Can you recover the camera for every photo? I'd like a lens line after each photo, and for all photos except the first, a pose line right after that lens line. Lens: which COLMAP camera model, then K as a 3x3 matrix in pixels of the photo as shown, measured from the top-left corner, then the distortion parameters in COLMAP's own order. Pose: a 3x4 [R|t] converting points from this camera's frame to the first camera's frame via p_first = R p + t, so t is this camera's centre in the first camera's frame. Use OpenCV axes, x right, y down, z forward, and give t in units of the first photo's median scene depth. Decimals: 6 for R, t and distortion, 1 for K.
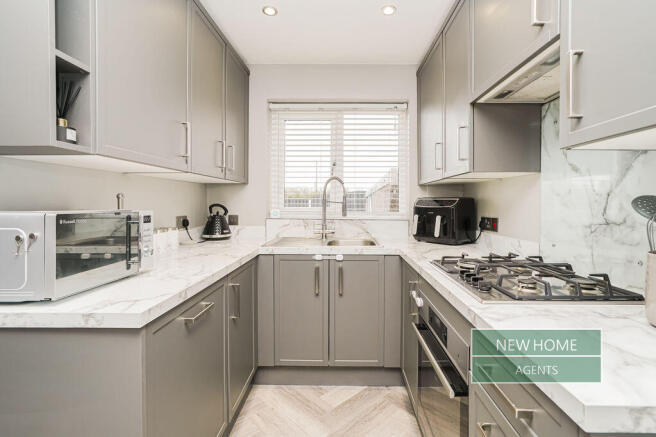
lens RADIAL K [[300.2, 0, 341.1], [0, 300.2, 202.3], [0, 0, 1]] dist [-0.003221, -0.000164]
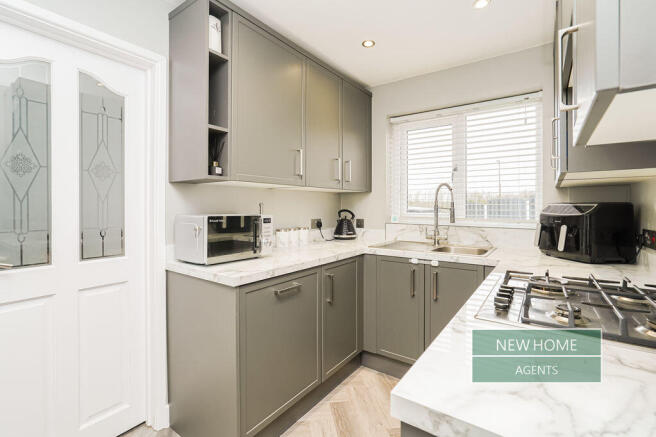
lens RADIAL K [[300.2, 0, 341.1], [0, 300.2, 202.3], [0, 0, 1]] dist [-0.003221, -0.000164]
pose [[0.829212, -0.009258, -0.558858, 0.275795], [0.001510, 0.999896, -0.014324, -0.007214], [0.558932, 0.011034, 0.829140, -0.014454]]
